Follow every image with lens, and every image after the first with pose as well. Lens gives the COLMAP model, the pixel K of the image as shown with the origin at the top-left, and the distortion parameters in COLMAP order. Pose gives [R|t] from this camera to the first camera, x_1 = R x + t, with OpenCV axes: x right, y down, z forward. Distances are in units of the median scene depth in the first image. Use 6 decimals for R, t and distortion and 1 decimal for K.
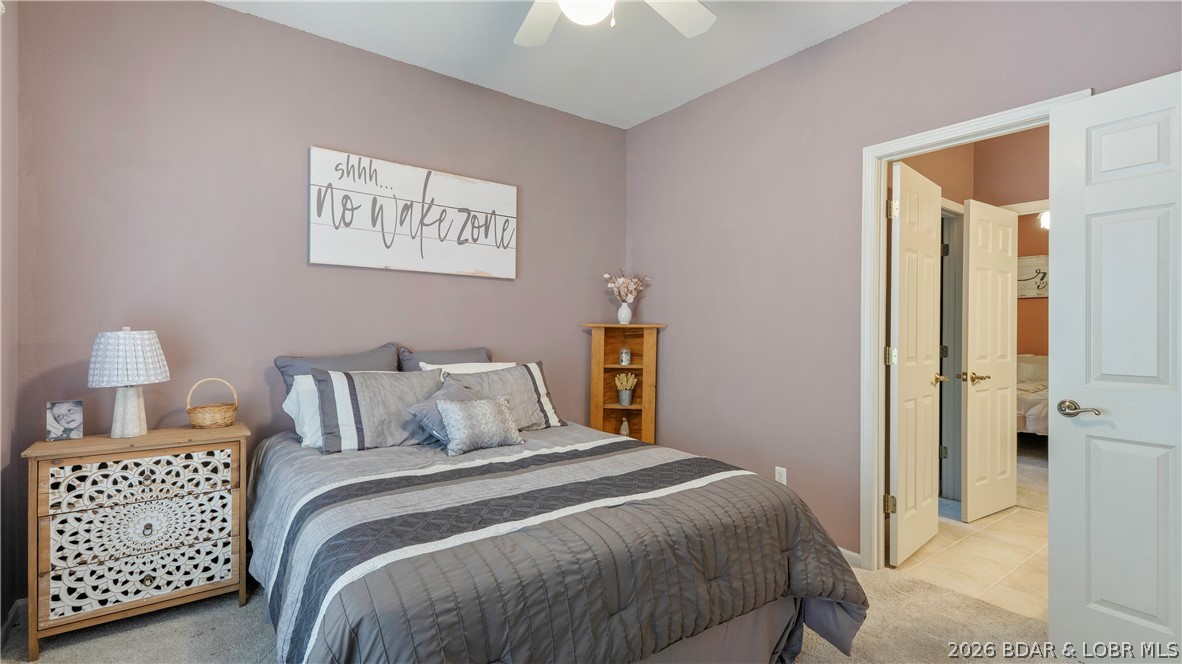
lens RADIAL K [[542.9, 0, 591.0], [0, 542.9, 332.0], [0, 0, 1]] dist [0.027441, -0.000395]
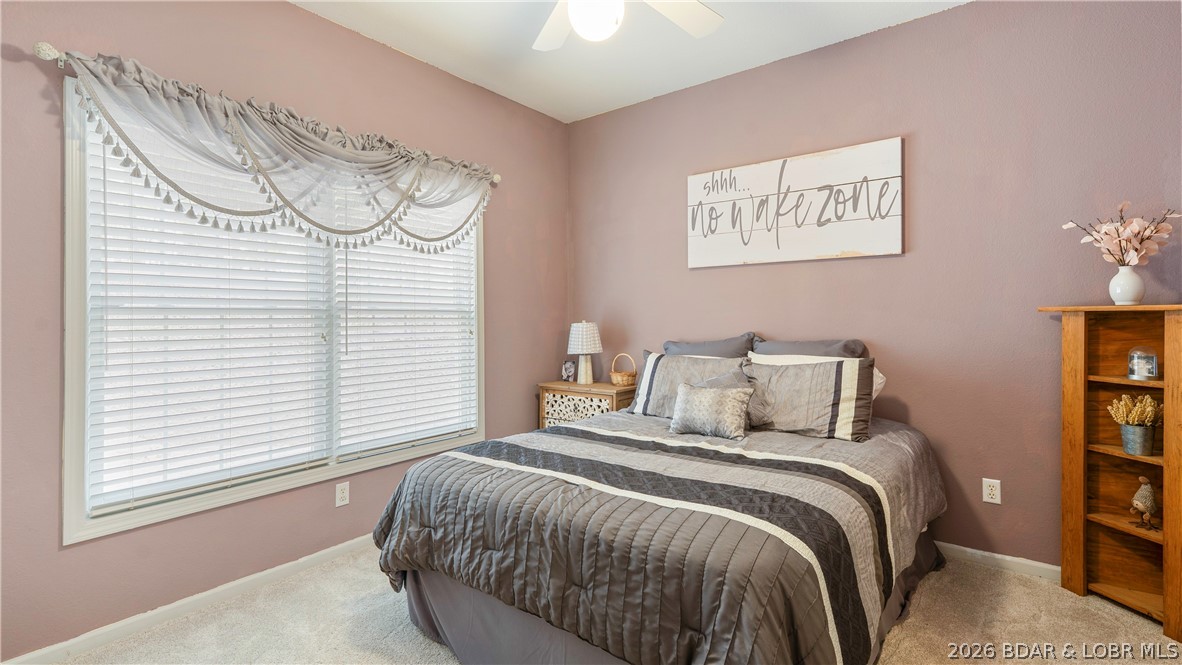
lens RADIAL K [[547.1, 0, 588.4], [0, 547.1, 324.1], [0, 0, 1]] dist [0.002998, 0.000225]
pose [[0.249972, -0.009197, -0.968209, 0.589932], [0.000636, 0.999956, -0.009335, 0.012428], [0.968253, 0.001717, 0.249967, 0.419971]]
